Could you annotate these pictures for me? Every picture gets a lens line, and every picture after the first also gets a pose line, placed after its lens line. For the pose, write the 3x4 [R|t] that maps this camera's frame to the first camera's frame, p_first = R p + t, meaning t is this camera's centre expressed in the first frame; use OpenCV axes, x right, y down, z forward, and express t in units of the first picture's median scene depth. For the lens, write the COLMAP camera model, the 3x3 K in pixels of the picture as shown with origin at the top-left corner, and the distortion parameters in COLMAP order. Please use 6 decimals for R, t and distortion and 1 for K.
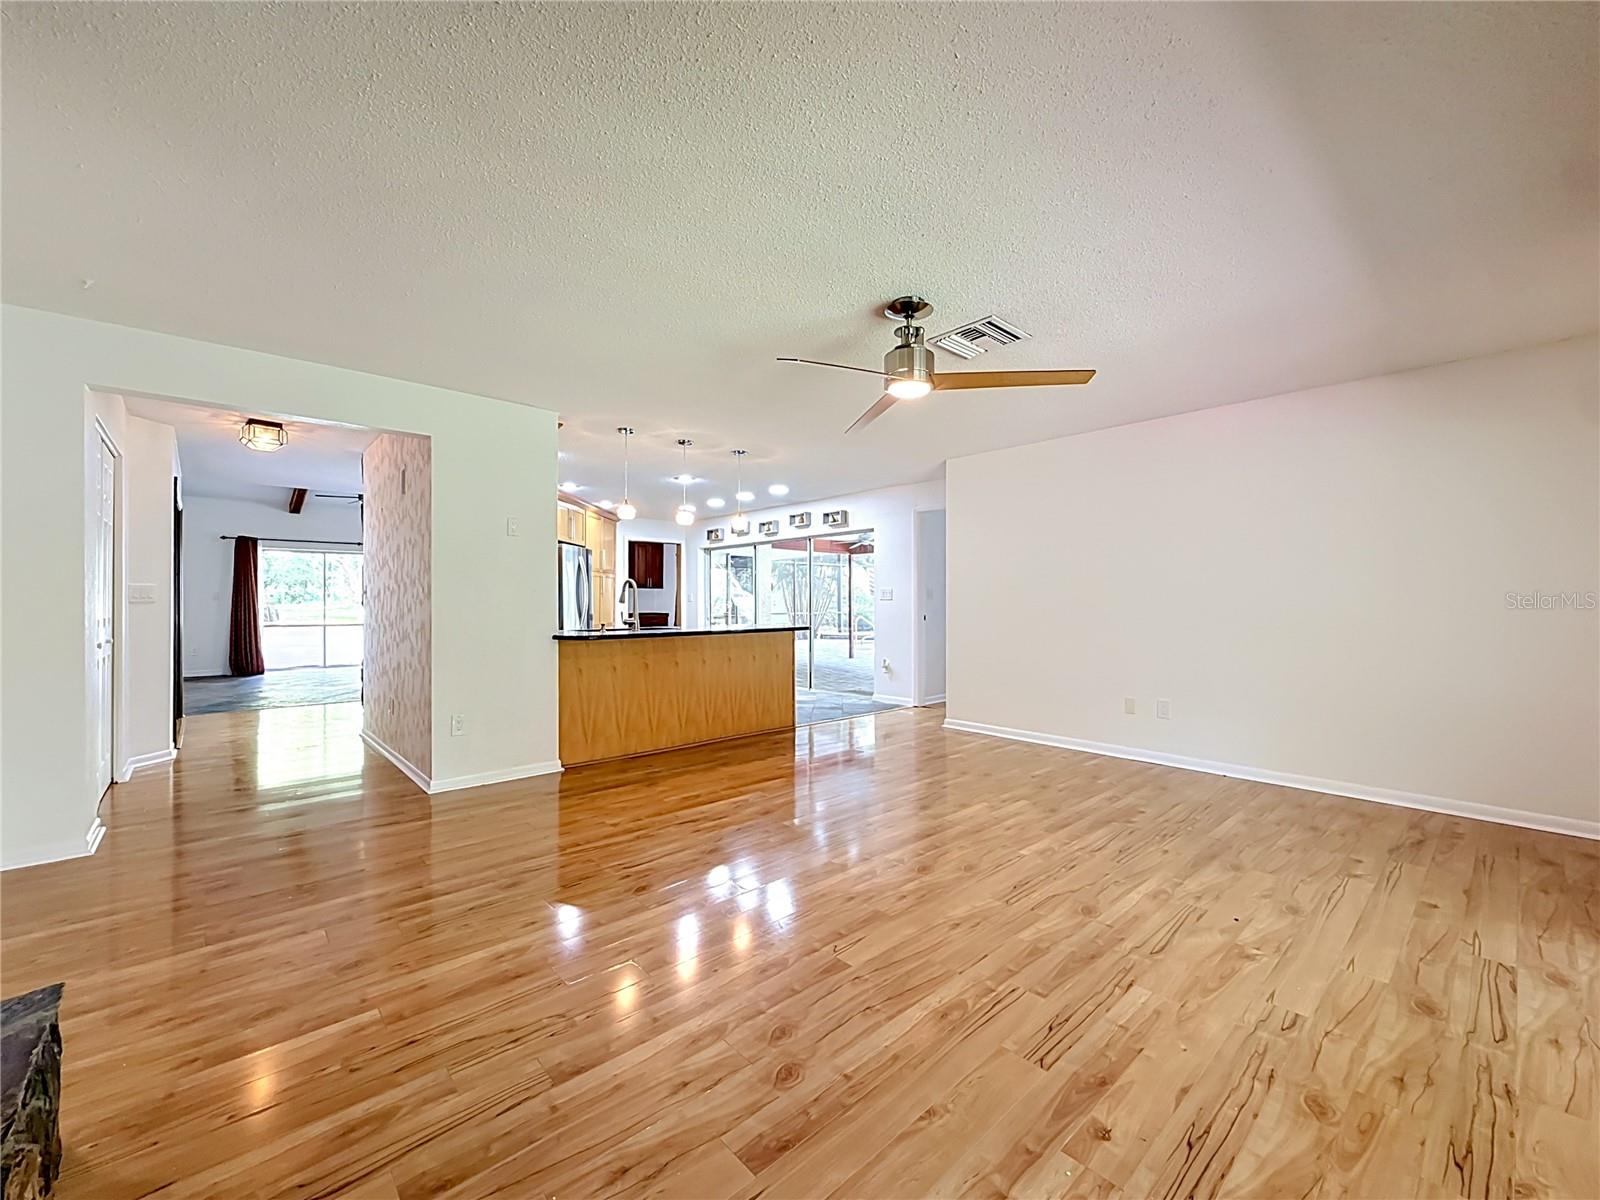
lens RADIAL K [[650.4, 0, 800.6], [0, 650.4, 596.0], [0, 0, 1]] dist [0.000472, -0.000298]
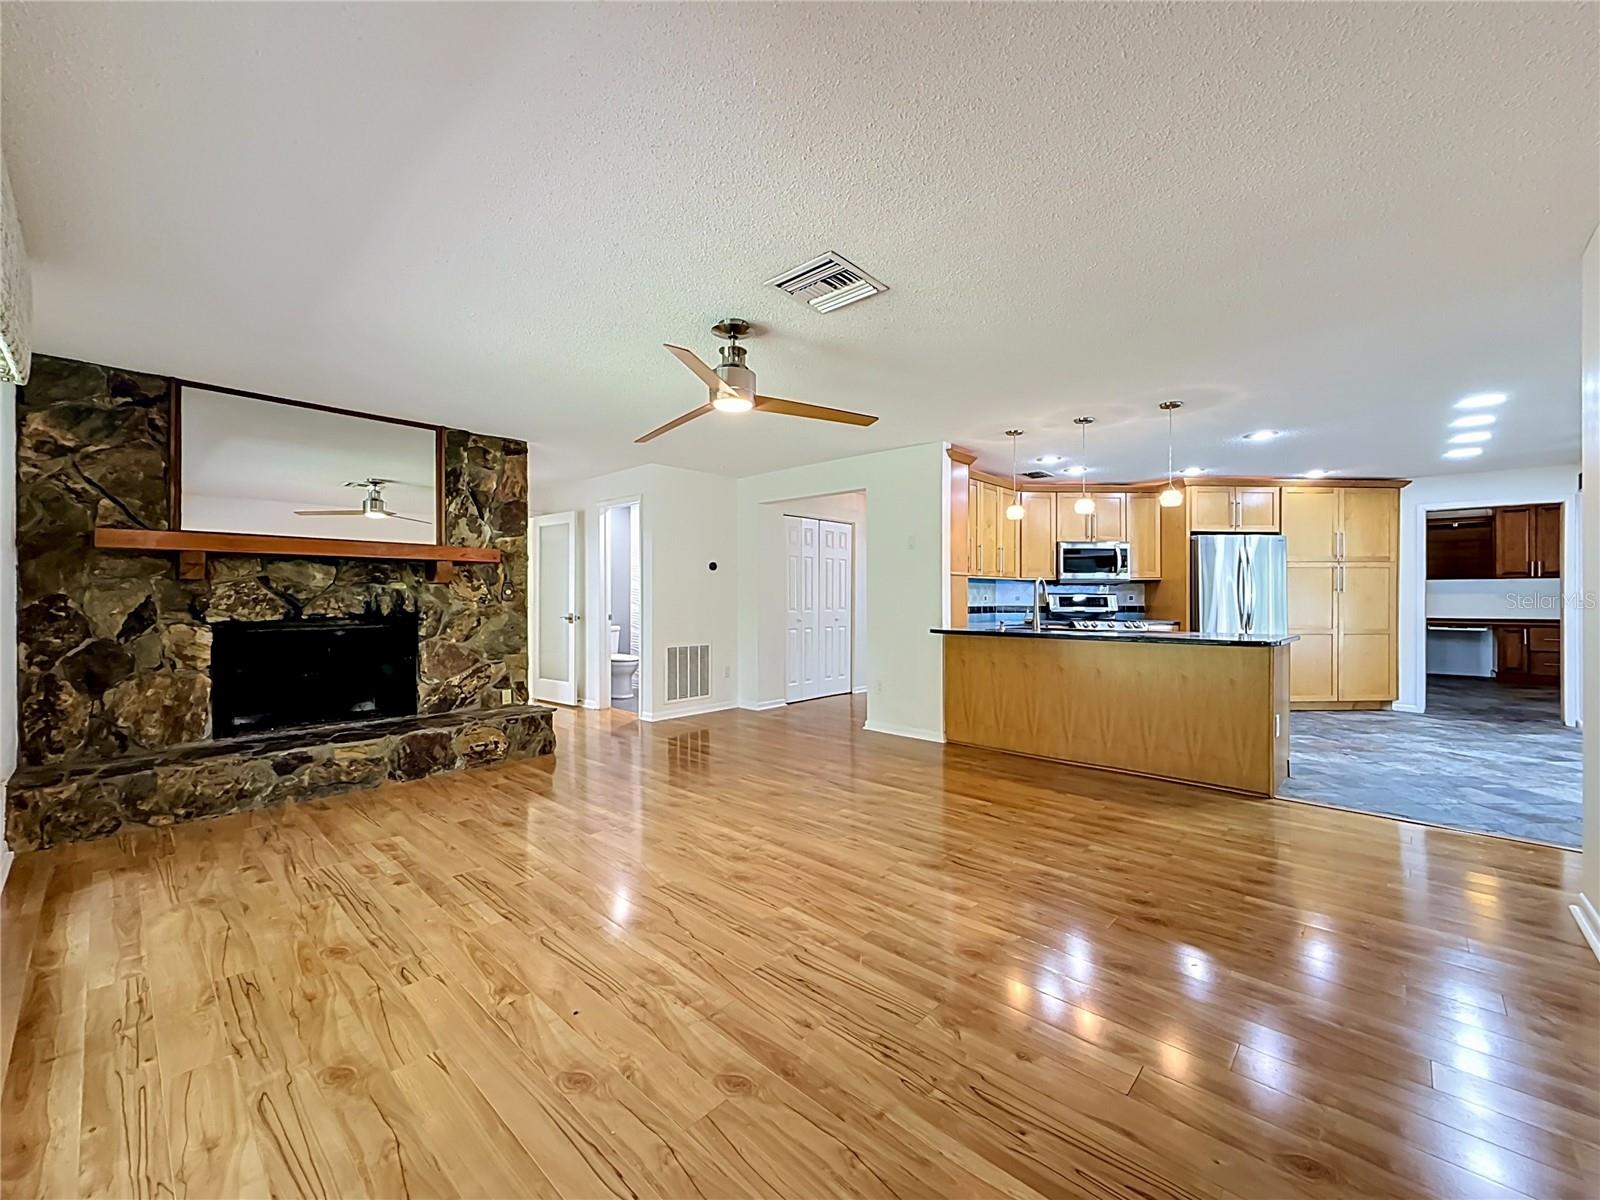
lens RADIAL K [[650.4, 0, 806.7], [0, 650.4, 600.5], [0, 0, 1]] dist [0.000472, -0.000298]
pose [[0.088803, 0.005971, -0.996031, 1.116519], [0.006899, 0.999954, 0.006609, -0.000354], [0.996025, -0.007458, 0.088757, 0.920055]]
